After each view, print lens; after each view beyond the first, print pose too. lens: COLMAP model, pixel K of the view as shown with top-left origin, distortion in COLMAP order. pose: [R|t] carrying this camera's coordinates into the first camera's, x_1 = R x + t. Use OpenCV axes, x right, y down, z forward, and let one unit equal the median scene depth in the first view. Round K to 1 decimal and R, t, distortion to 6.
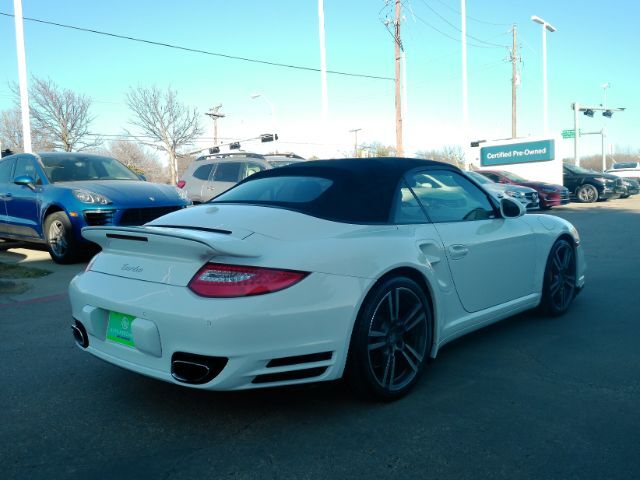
lens RADIAL K [[611.2, 0, 316.6], [0, 611.2, 238.6], [0, 0, 1]] dist [0.035233, 0.000000]
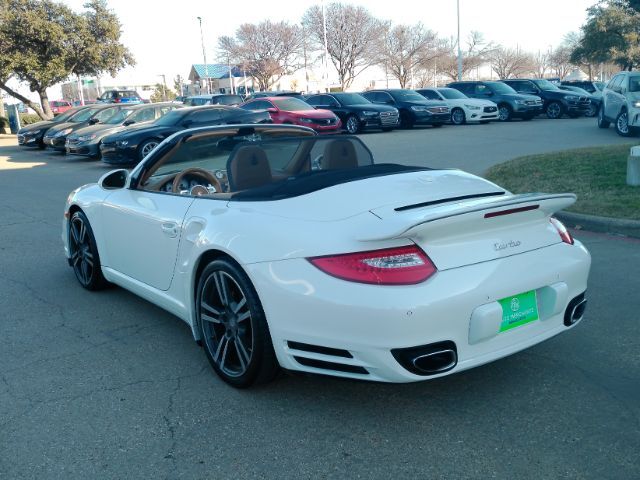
lens RADIAL K [[649.3, 0, 321.0], [0, 649.3, 255.3], [0, 0, 1]] dist [0.037120, 0.000000]
pose [[0.152981, -0.190069, 0.969779, -0.842885], [0.107439, 0.978712, 0.174872, -0.088629], [-0.982371, 0.077440, 0.170146, 0.730569]]
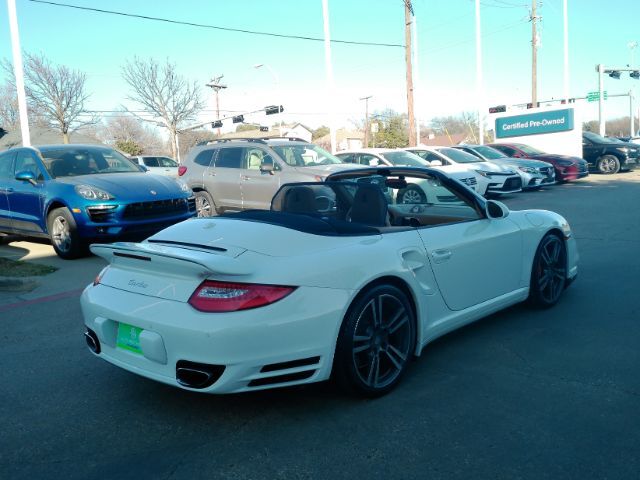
lens RADIAL K [[649.3, 0, 318.9], [0, 649.3, 241.2], [0, 0, 1]] dist [0.037120, 0.000000]
pose [[0.999642, -0.021139, -0.016372, 0.030085], [0.021860, 0.998740, 0.045176, -0.048589], [0.015396, -0.045518, 0.998845, -0.108043]]
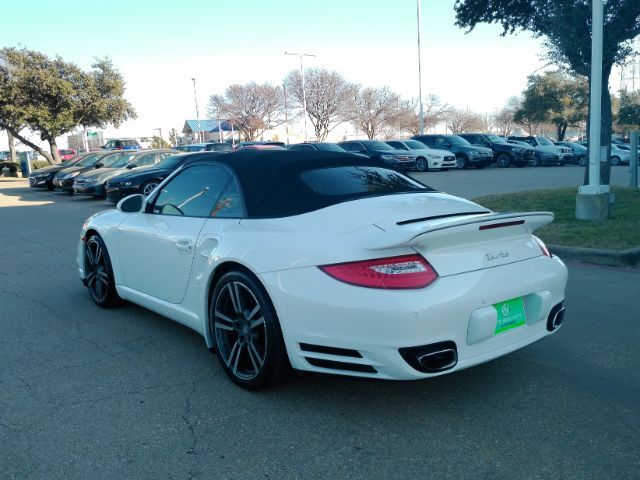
lens RADIAL K [[576.5, 0, 320.7], [0, 576.5, 250.5], [0, 0, 1]] dist [0.057442, -0.058361]
pose [[0.114065, -0.124632, 0.985625, -0.835455], [0.101864, 0.988338, 0.113187, -0.063770], [-0.988237, 0.087489, 0.125430, 0.769515]]
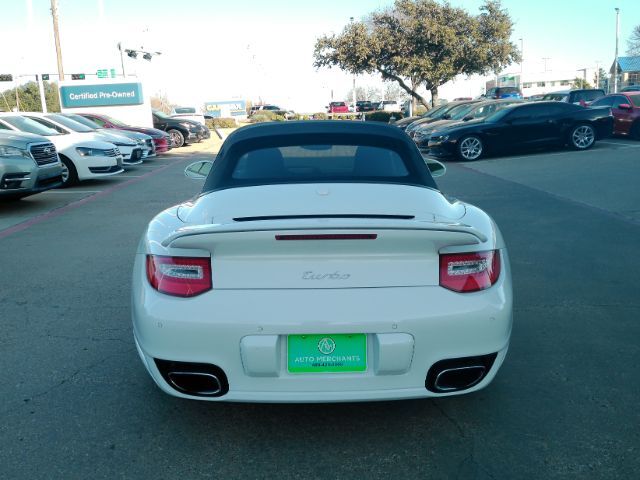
lens RADIAL K [[615.3, 0, 331.5], [0, 615.3, 253.2], [0, 0, 1]] dist [0.040711, 0.000000]
pose [[0.712940, -0.135885, 0.687933, -0.543627], [0.054628, 0.988826, 0.138706, -0.057327], [-0.699094, -0.061309, 0.712397, 0.291787]]
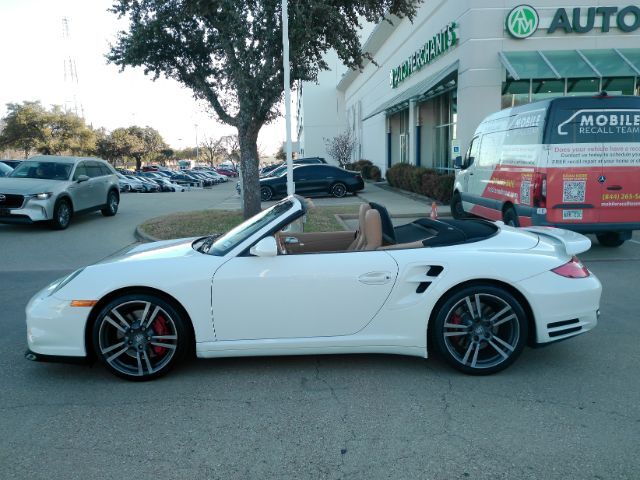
lens RADIAL K [[535.9, 0, 318.9], [0, 535.9, 242.5], [0, 0, 1]] dist [0.048133, -0.047023]
pose [[-0.721579, -0.045024, 0.690867, -0.573605], [0.090834, 0.983101, 0.158941, -0.188526], [-0.686348, 0.177442, -0.705295, 1.674177]]
